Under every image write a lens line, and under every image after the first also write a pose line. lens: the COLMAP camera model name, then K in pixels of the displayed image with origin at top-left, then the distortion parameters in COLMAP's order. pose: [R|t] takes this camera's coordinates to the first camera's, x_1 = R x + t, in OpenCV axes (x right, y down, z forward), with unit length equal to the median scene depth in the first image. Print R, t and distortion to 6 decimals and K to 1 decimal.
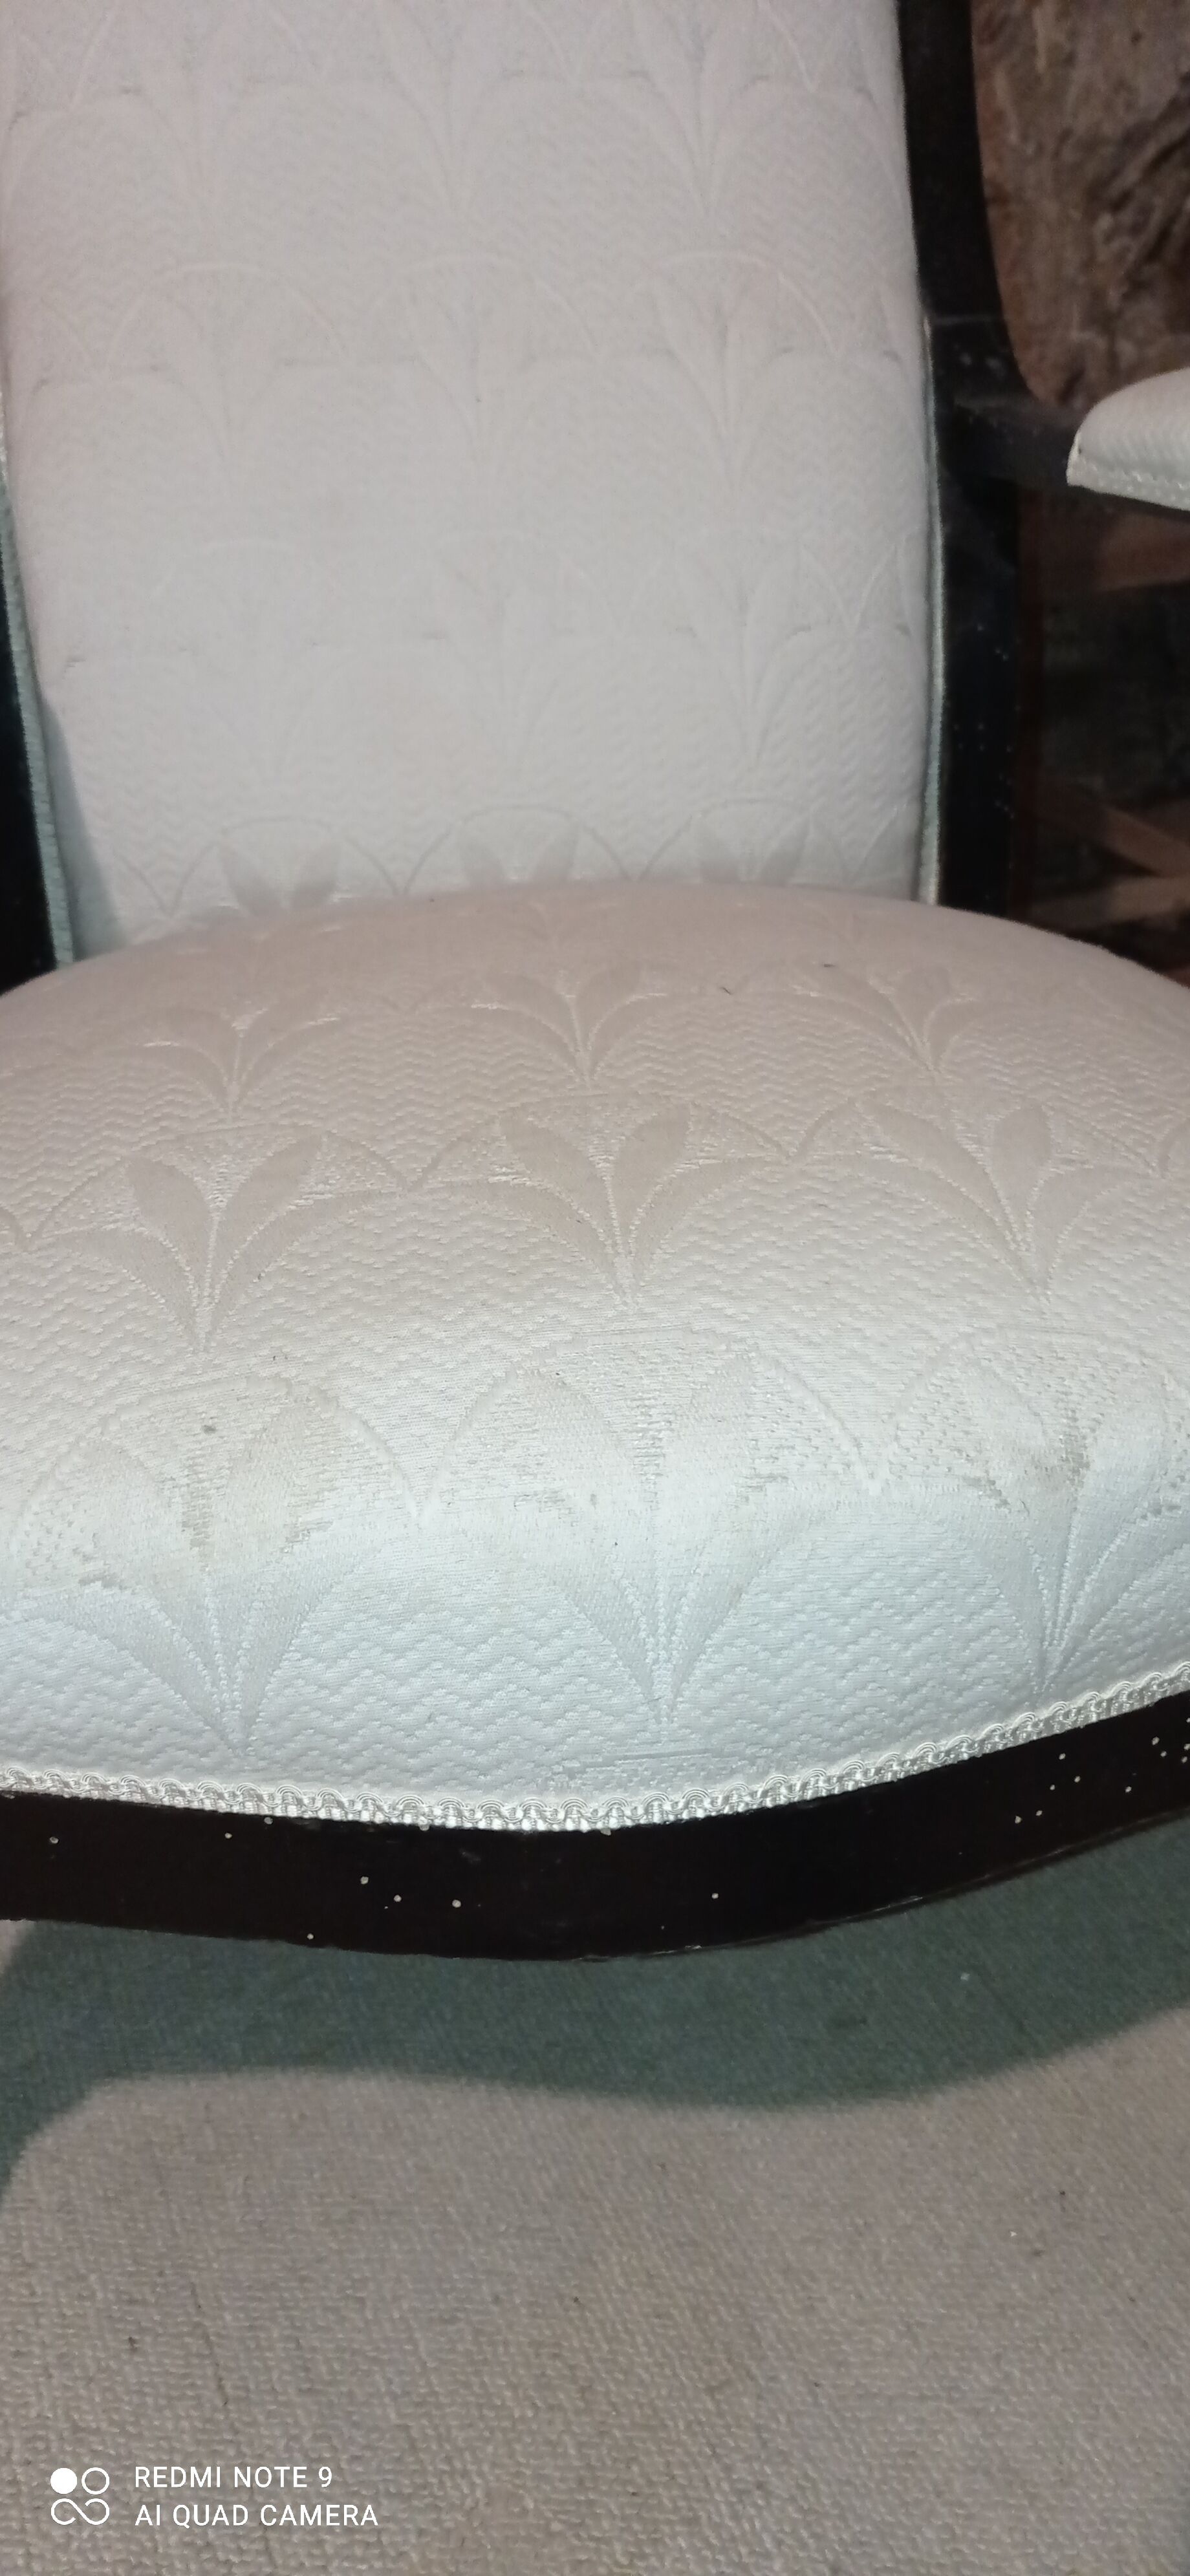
lens RADIAL K [[1917.8, 0, 581.2], [0, 1917.8, 1283.4], [0, 0, 1]] dist [0.024850, -0.028824]
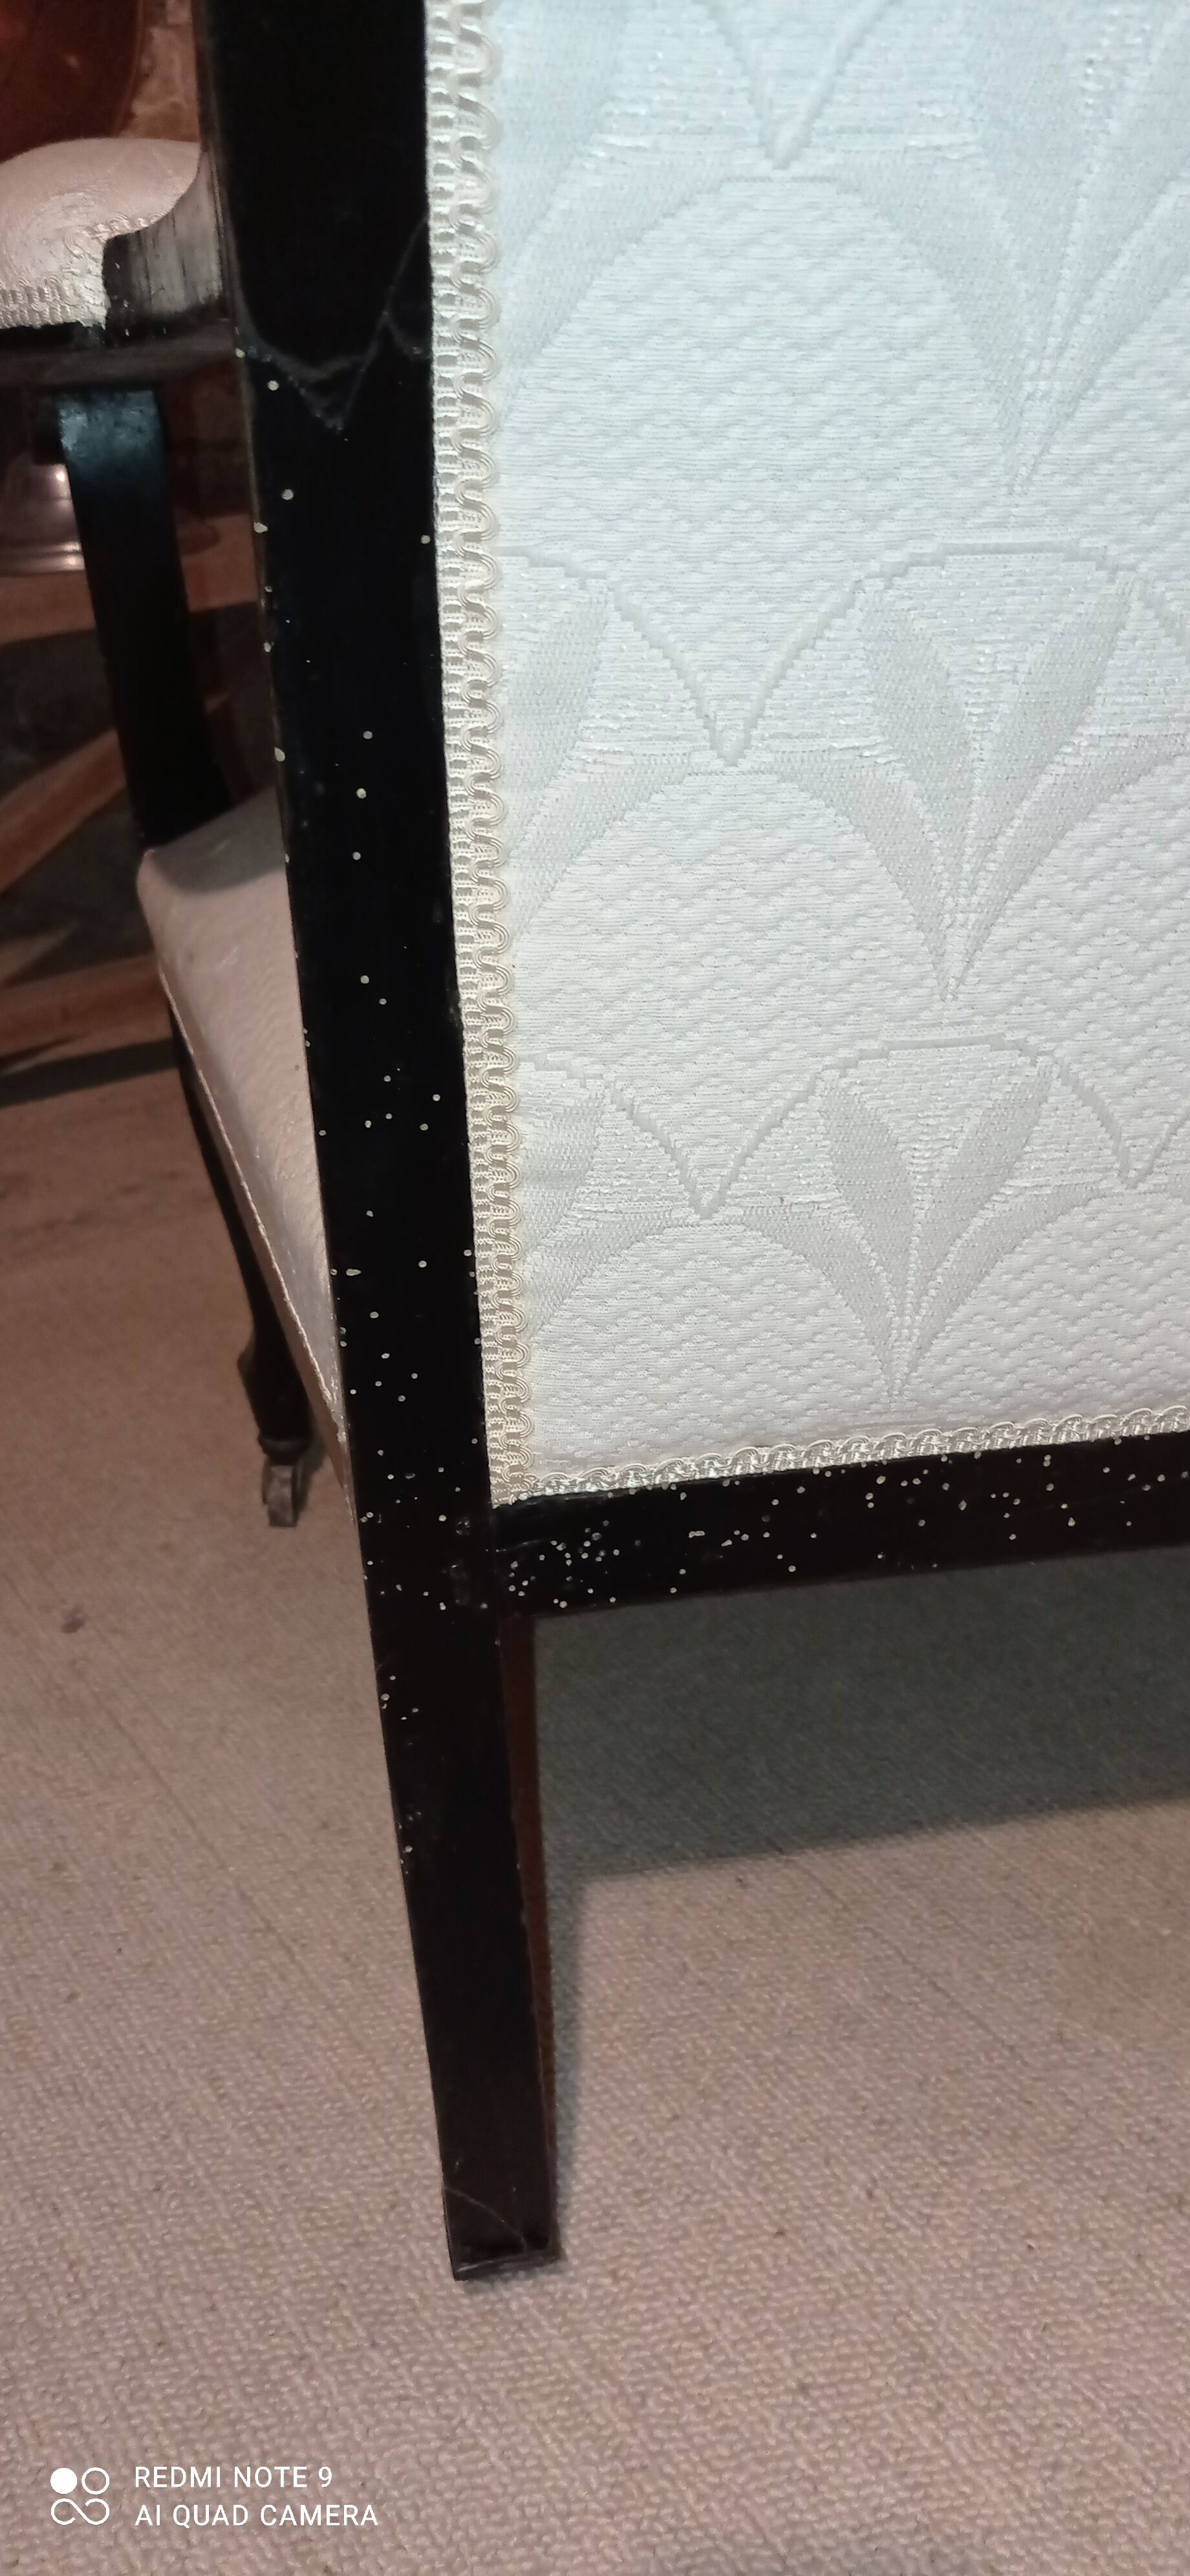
lens RADIAL K [[1917.8, 0, 581.2], [0, 1917.8, 1283.4], [0, 0, 1]] dist [0.024850, -0.028824]
pose [[0.981186, -0.103641, 0.162891, -0.186837], [0.104153, 0.994547, 0.005421, 0.070605], [-0.162564, 0.011647, 0.986629, -0.046451]]
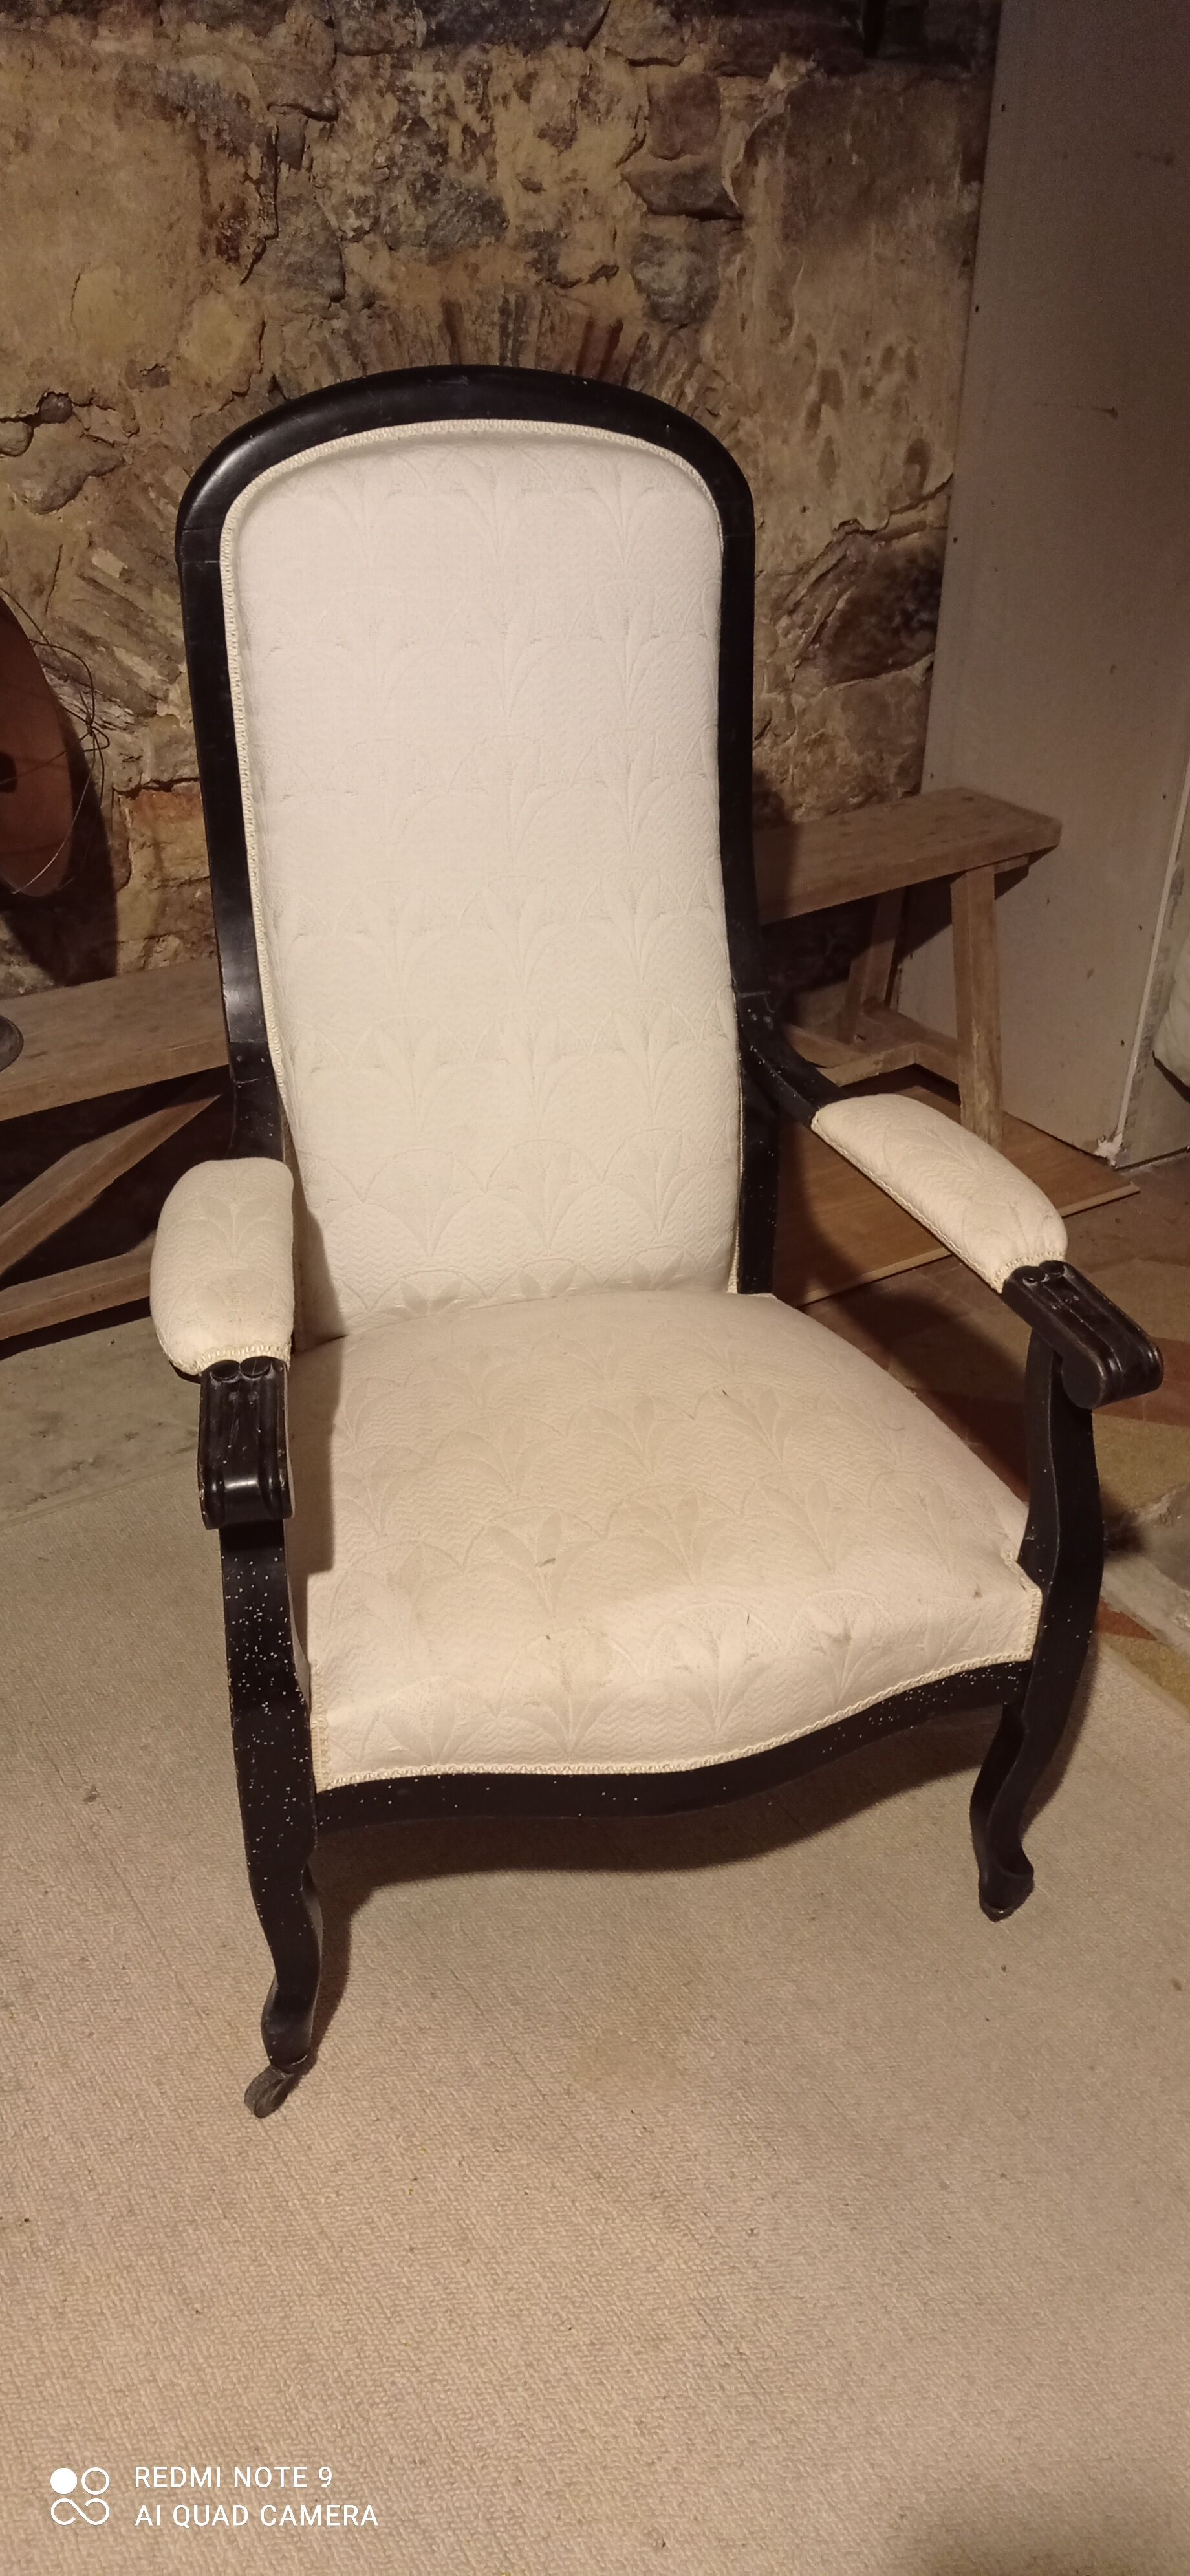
lens RADIAL K [[1906.0, 0, 583.6], [0, 1906.0, 1276.1], [0, 0, 1]] dist [0.029452, -0.029287]
pose [[0.982623, -0.038076, 0.181668, -0.170614], [0.023714, 0.996466, 0.080584, -0.183968], [-0.184094, -0.074876, 0.980053, -0.460537]]
